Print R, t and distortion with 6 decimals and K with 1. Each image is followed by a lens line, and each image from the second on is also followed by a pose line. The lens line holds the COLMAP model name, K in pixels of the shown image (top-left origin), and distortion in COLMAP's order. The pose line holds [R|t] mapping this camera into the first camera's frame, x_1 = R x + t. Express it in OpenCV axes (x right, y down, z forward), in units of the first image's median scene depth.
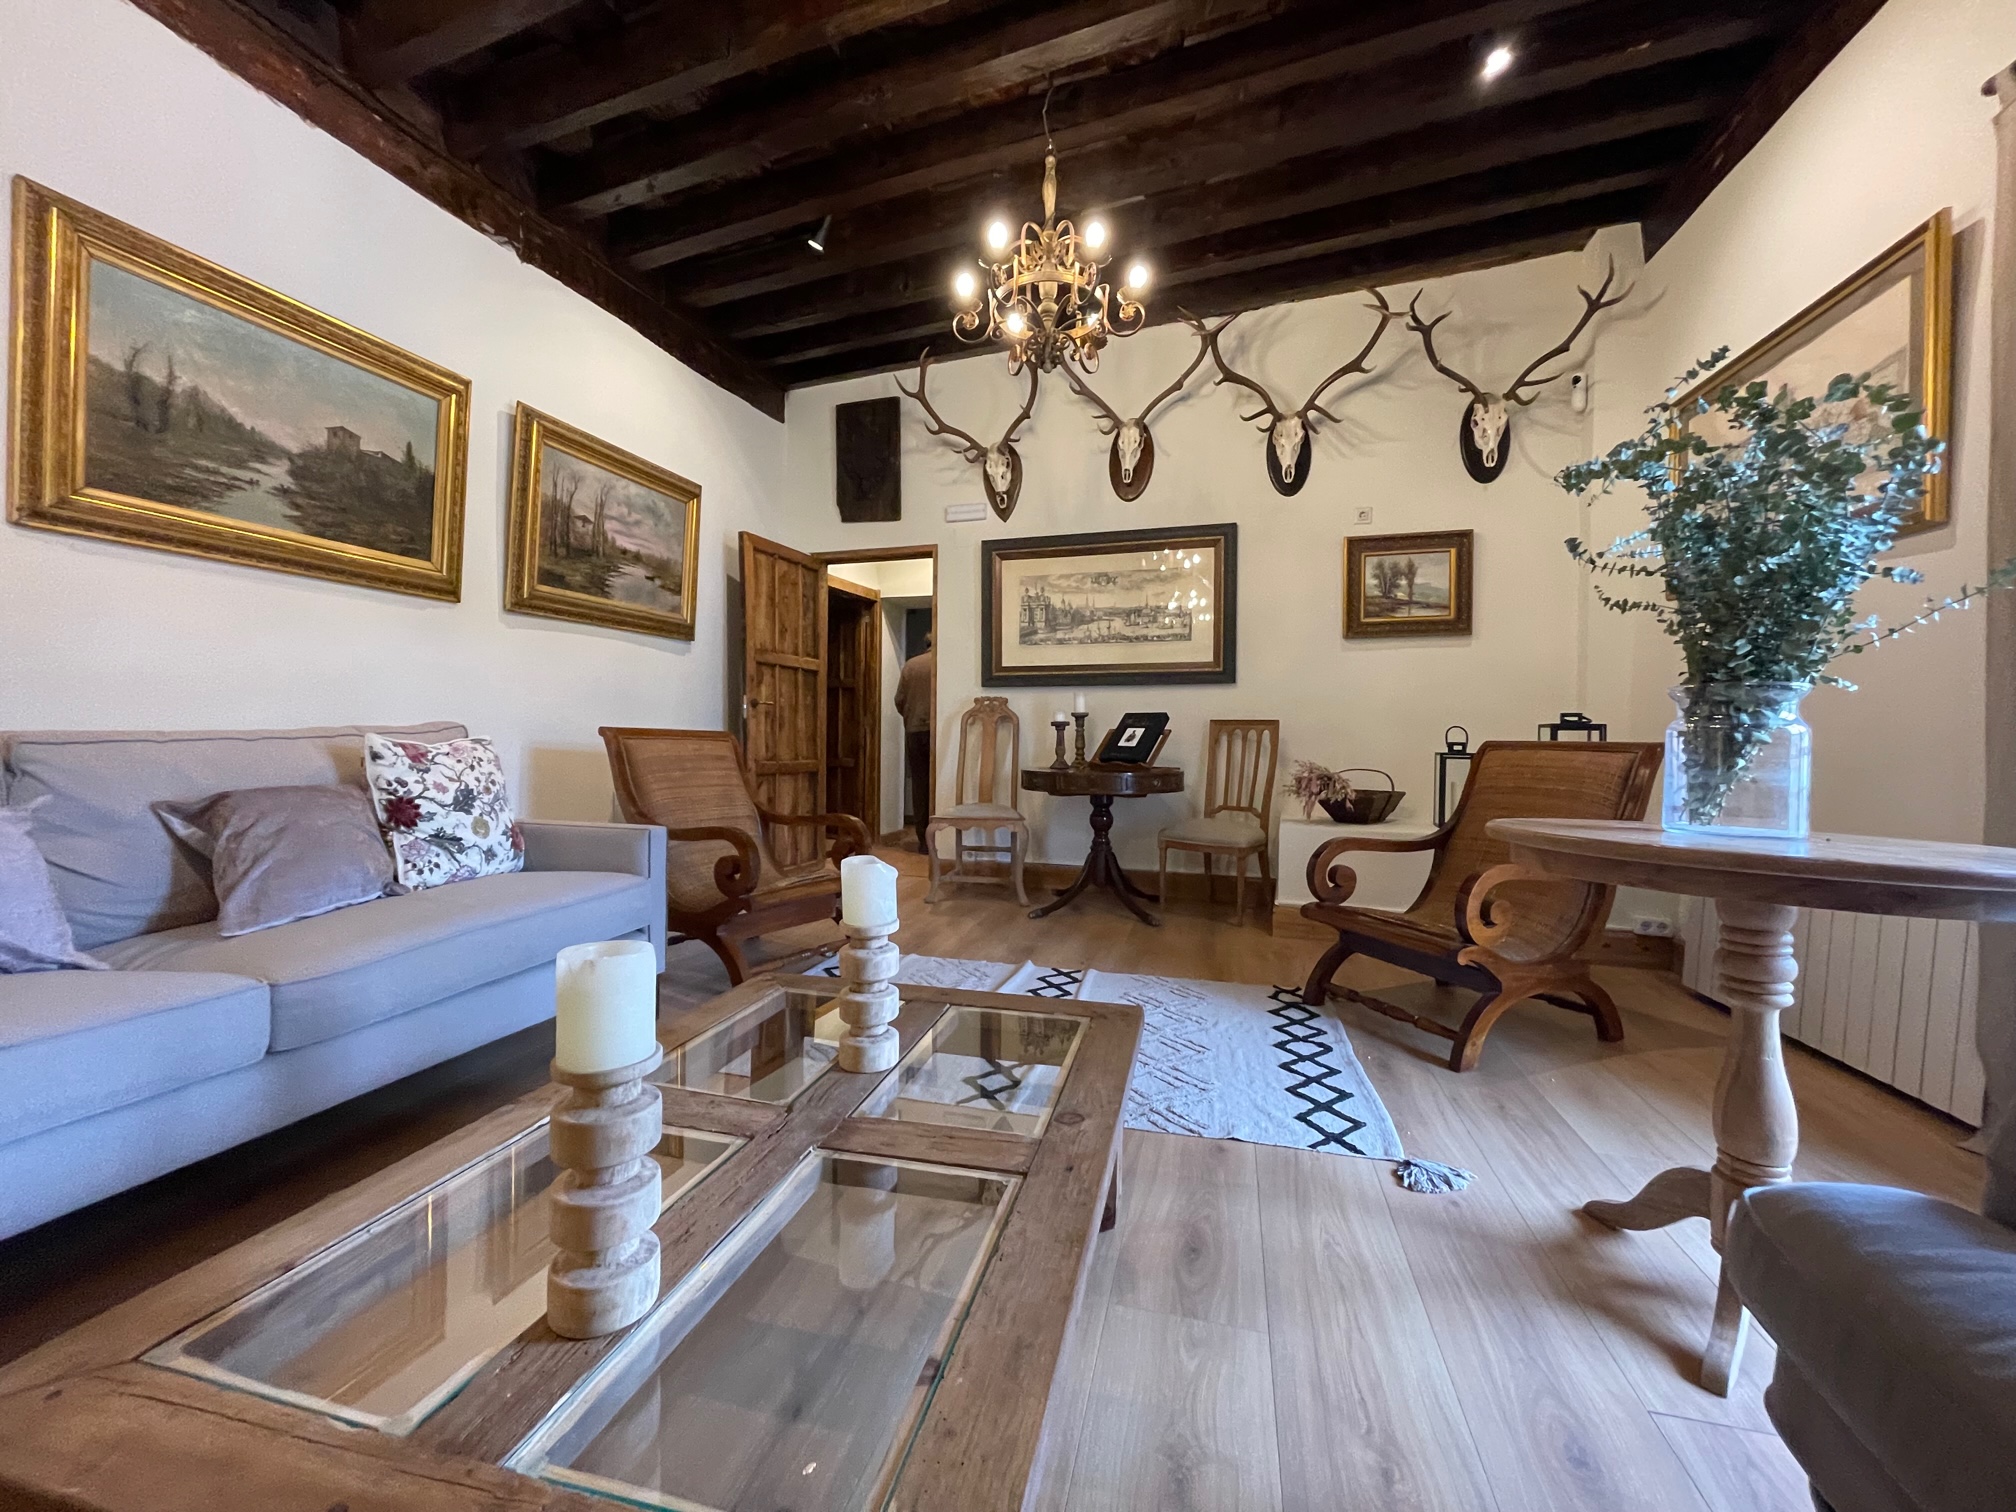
lens RADIAL K [[808.6, 0, 1006.8], [0, 808.6, 753.6], [0, 0, 1]] dist [-0.000941, 0.000545]
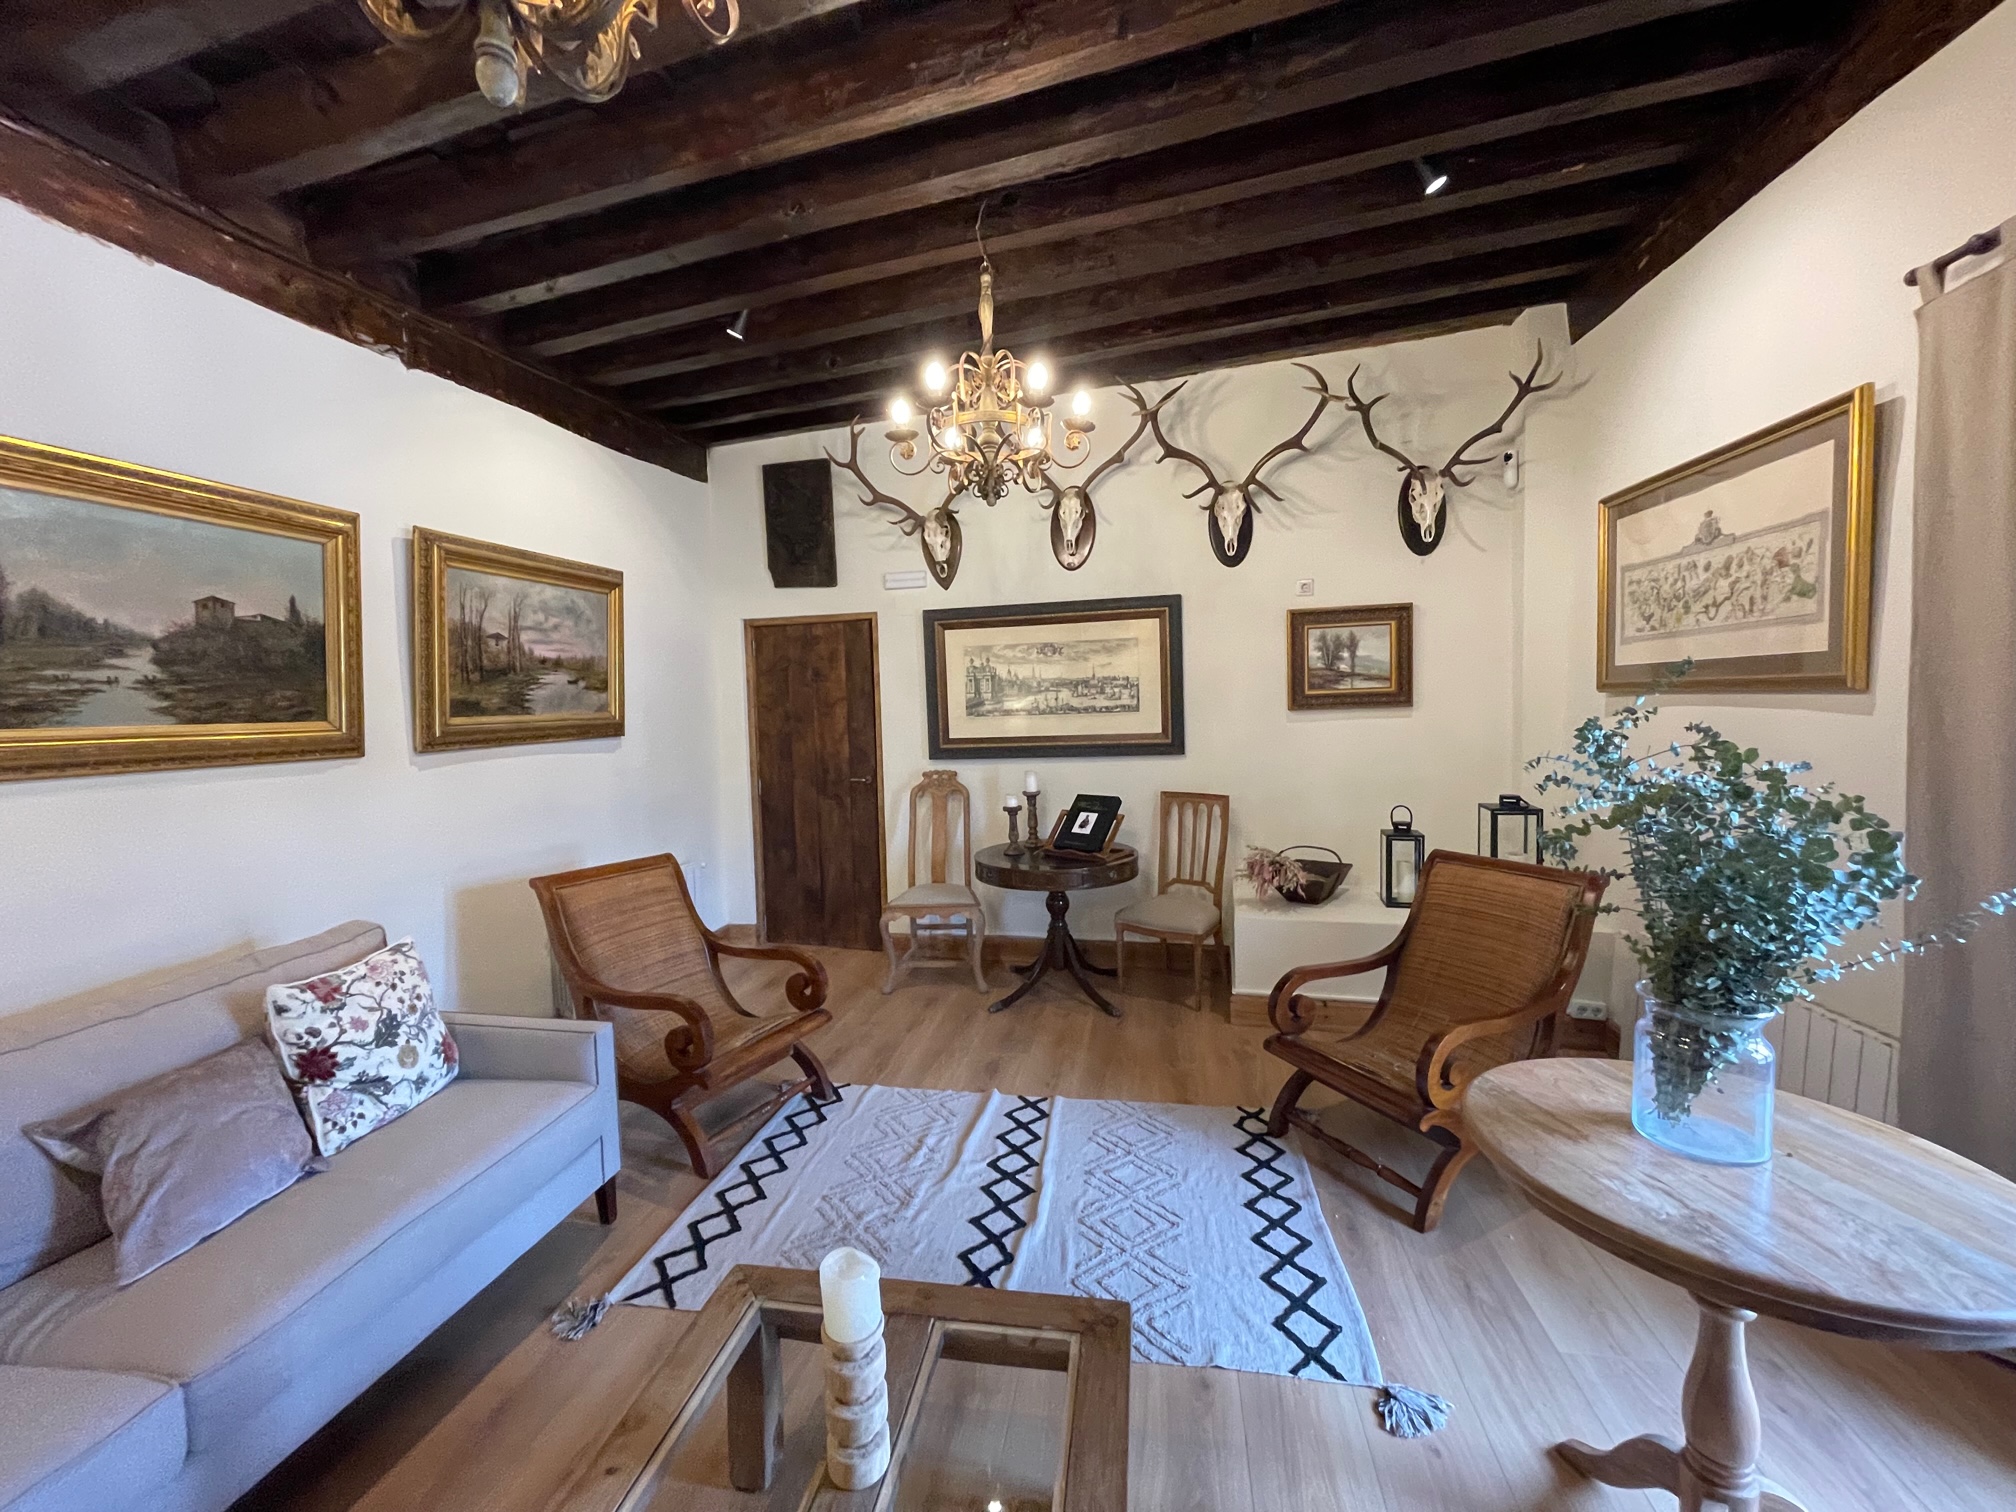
lens RADIAL K [[807.2, 0, 1005.6], [0, 807.2, 749.6], [0, 0, 1]] dist [0.001051, -0.000280]
pose [[0.996570, -0.042215, 0.071182, -0.011944], [0.039127, 0.998254, 0.044242, -0.195450], [-0.072926, -0.041305, 0.996482, 0.027360]]
